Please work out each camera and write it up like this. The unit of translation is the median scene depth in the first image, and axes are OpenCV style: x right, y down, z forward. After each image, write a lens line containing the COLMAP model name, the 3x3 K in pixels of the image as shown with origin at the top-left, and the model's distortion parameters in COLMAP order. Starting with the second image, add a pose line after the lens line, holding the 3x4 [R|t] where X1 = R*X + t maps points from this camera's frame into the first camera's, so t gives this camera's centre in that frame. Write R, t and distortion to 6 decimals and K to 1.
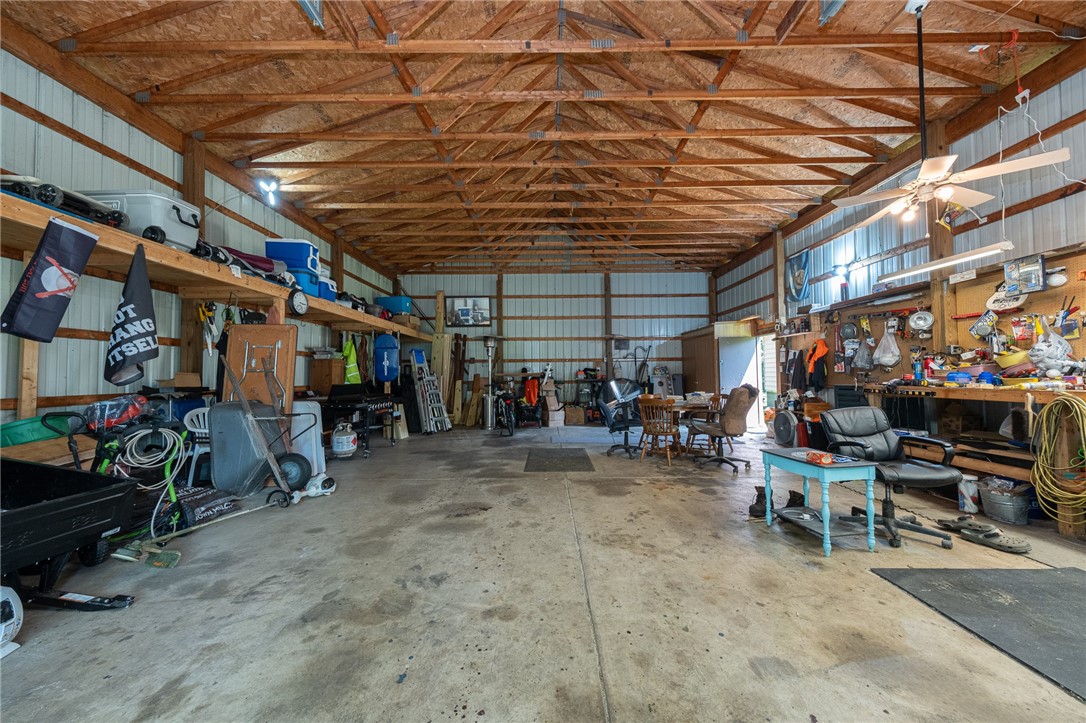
lens RADIAL K [[377.9, 0, 542.3], [0, 377.9, 363.7], [0, 0, 1]] dist [0.006340, -0.000405]
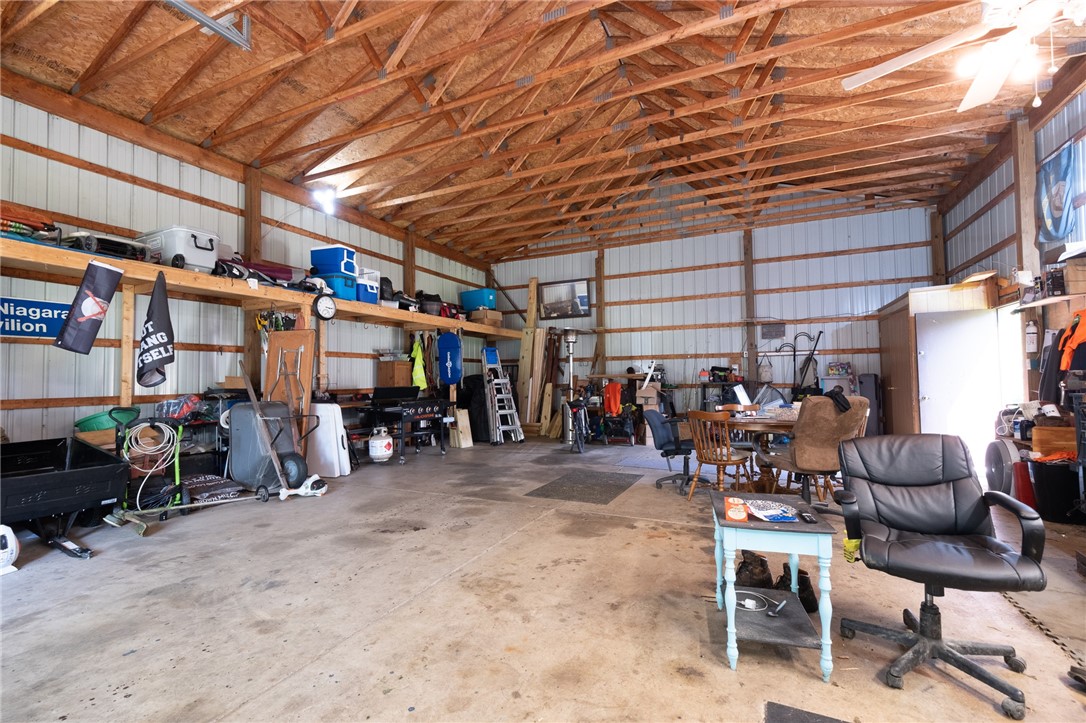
lens RADIAL K [[476.3, 0, 537.1], [0, 476.3, 365.0], [0, 0, 1]] dist [0.006369, -0.001842]
pose [[0.902077, -0.013922, -0.431351, 0.438883], [0.016688, 0.999857, 0.002628, 0.001358], [0.431253, -0.009569, 0.902180, 0.086860]]
